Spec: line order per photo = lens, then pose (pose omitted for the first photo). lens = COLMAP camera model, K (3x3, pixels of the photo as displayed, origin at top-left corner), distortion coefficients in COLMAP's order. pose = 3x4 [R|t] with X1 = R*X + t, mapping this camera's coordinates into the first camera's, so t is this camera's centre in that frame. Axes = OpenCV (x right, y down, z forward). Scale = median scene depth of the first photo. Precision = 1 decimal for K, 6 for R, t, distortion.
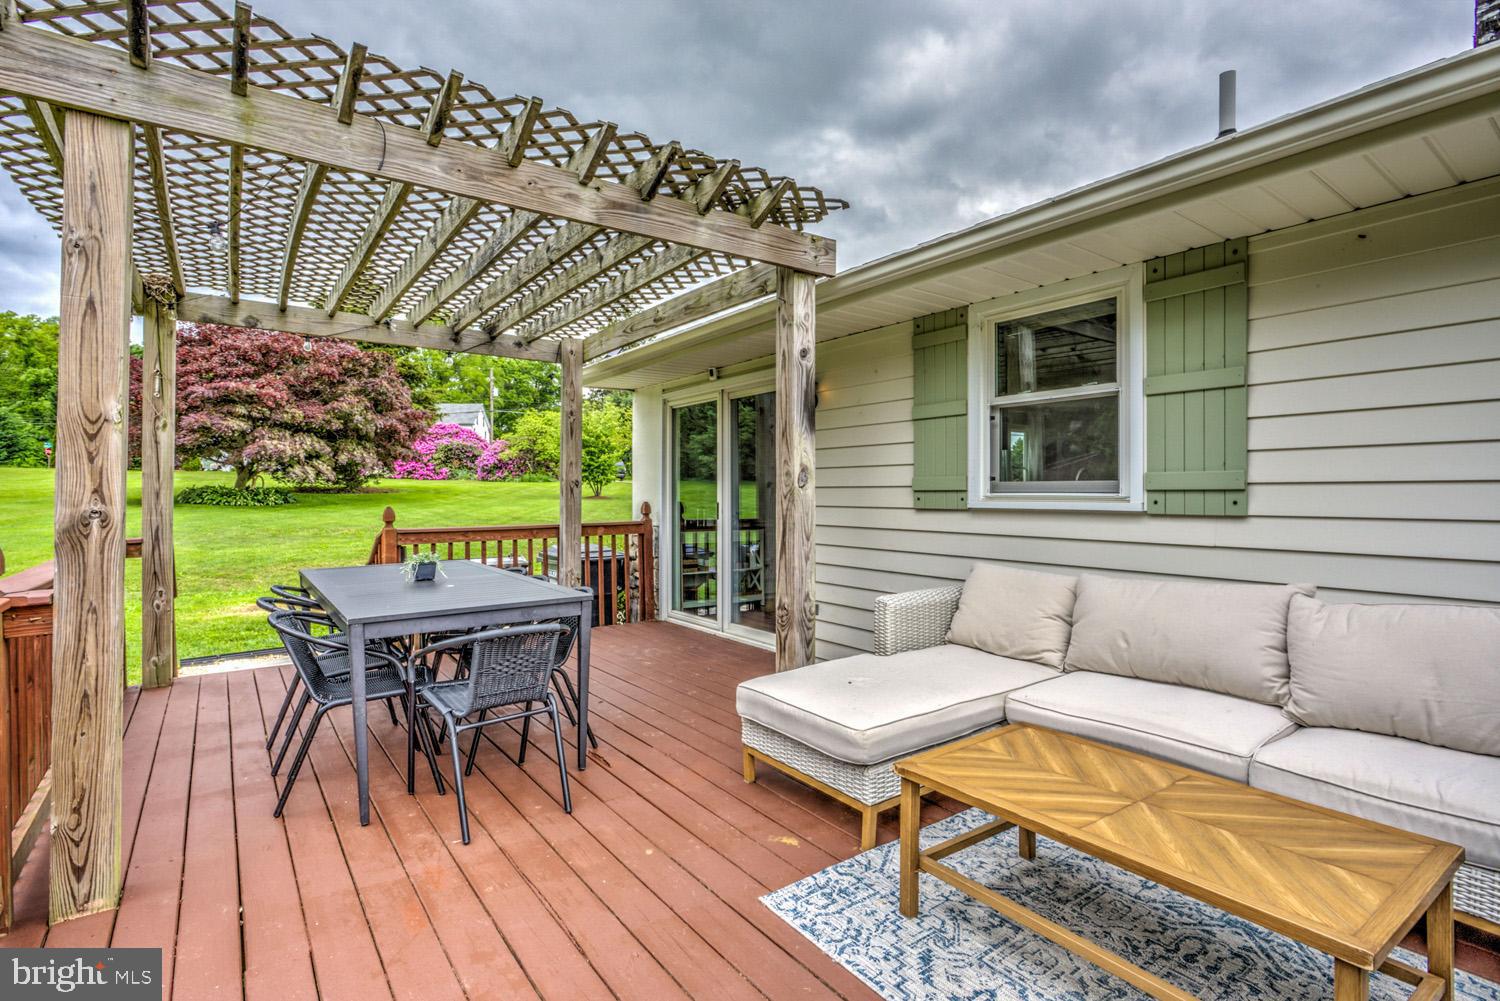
lens RADIAL K [[716.2, 0, 751.3], [0, 716.2, 493.2], [0, 0, 1]] dist [-0.003741, -0.000112]
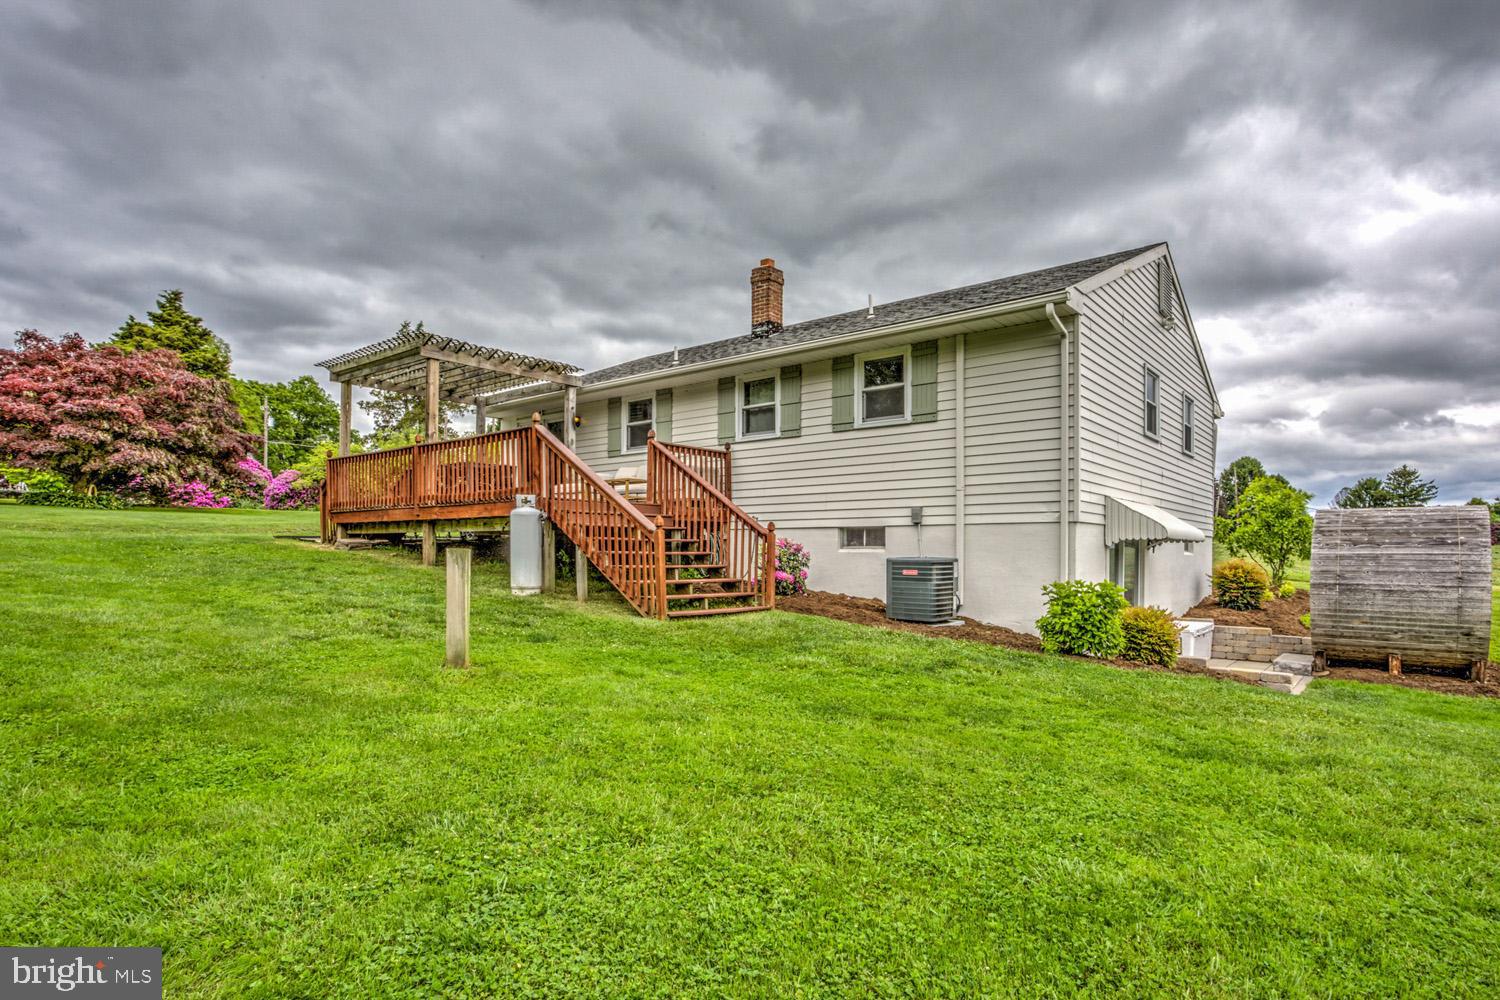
lens RADIAL K [[794.4, 0, 751.5], [0, 794.4, 551.6], [0, 0, 1]] dist [-0.001050, 0.000531]
pose [[0.968879, 0.006579, 0.247446, -0.005858], [-0.005957, 0.999977, -0.003260, 0.084243], [-0.247461, 0.001684, 0.968896, -0.488353]]
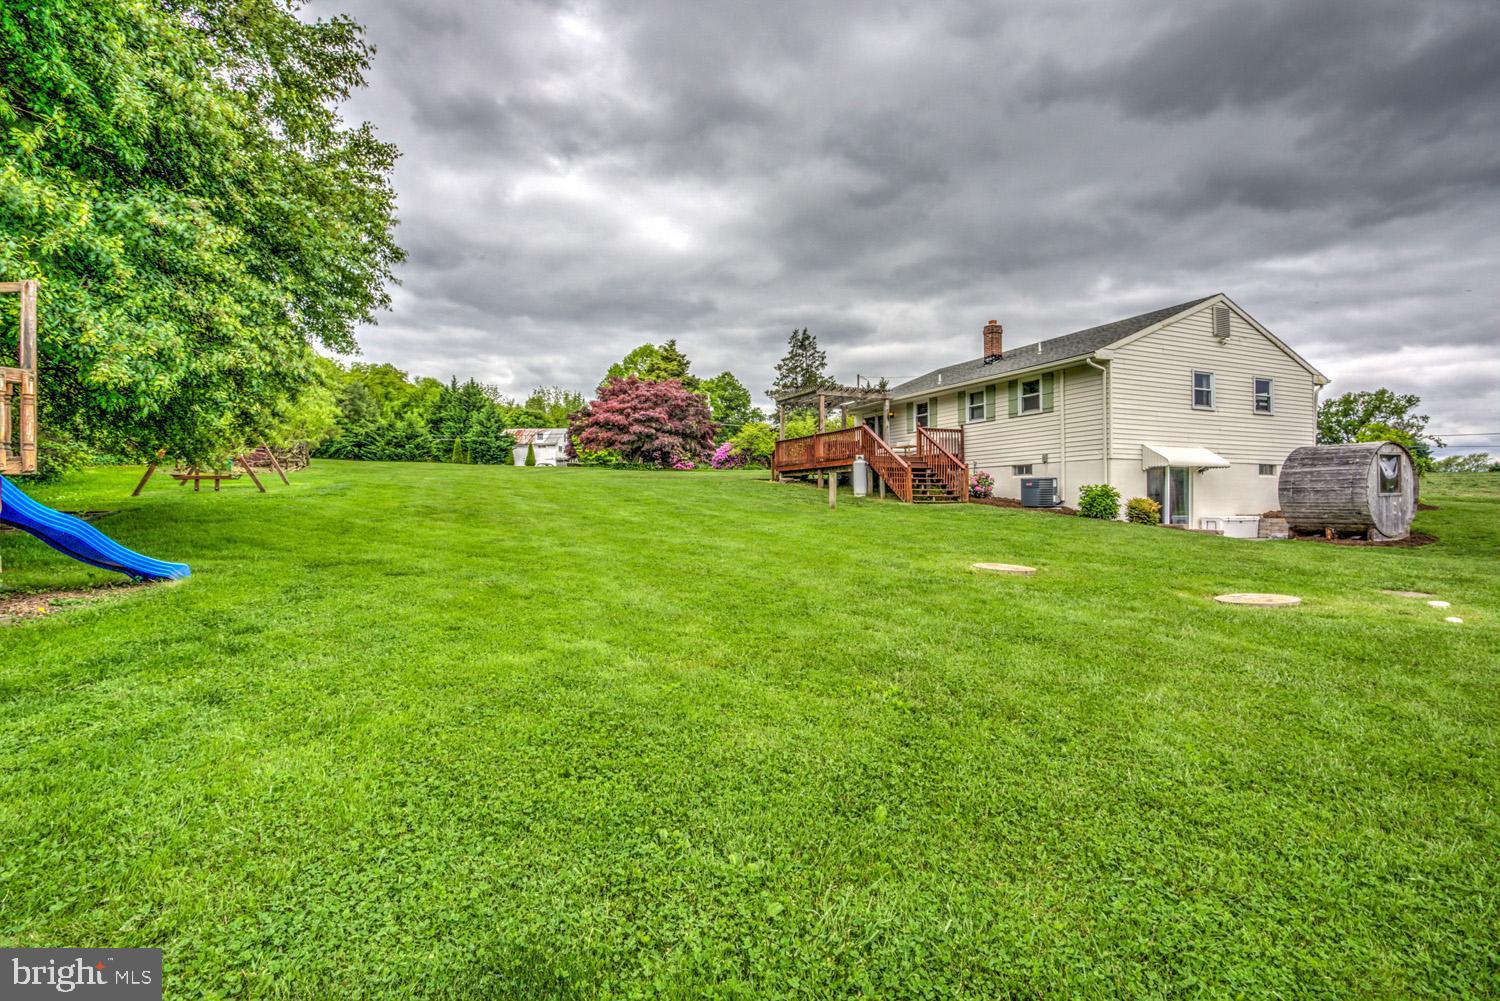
lens RADIAL K [[719.4, 0, 750.0], [0, 719.4, 500.5], [0, 0, 1]] dist [-0.003015, 0.001283]
pose [[0.976059, -0.000460, -0.217506, 0.046515], [-0.000769, 0.999984, -0.005565, 0.117385], [0.217505, 0.005599, 0.976043, -0.986727]]
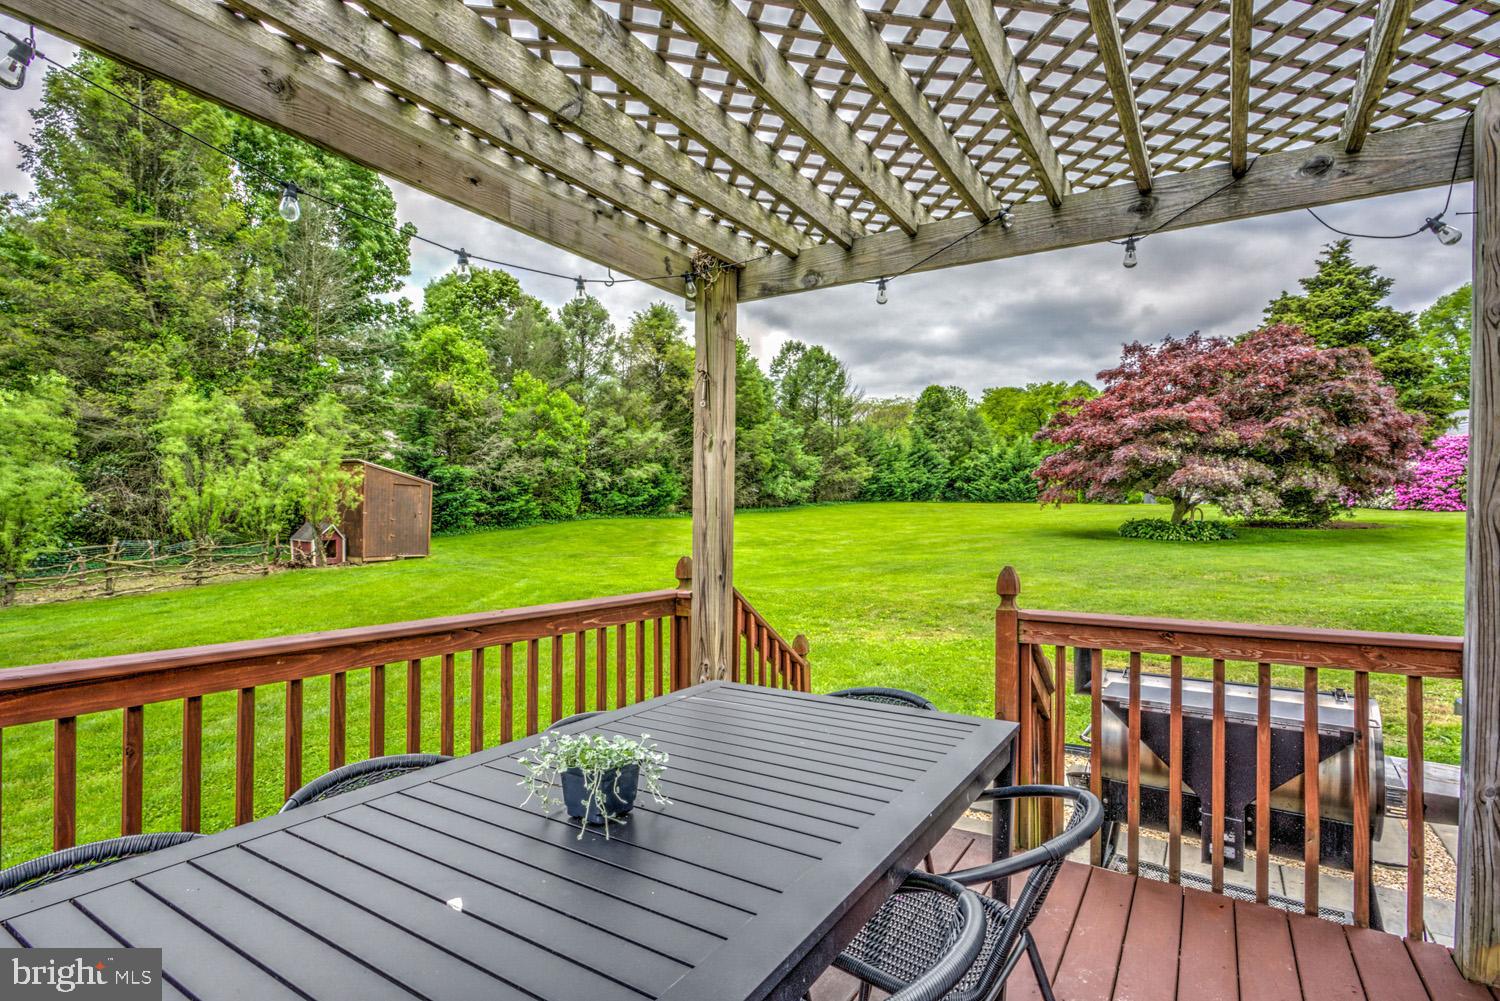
lens RADIAL K [[733.0, 0, 750.6], [0, 733.0, 509.8], [0, 0, 1]] dist [-0.010760, 0.001038]
pose [[0.355904, -0.008207, -0.934487, -0.016181], [-0.012178, 0.999836, -0.013419, -0.002942], [0.934443, 0.016156, 0.355746, 0.140531]]
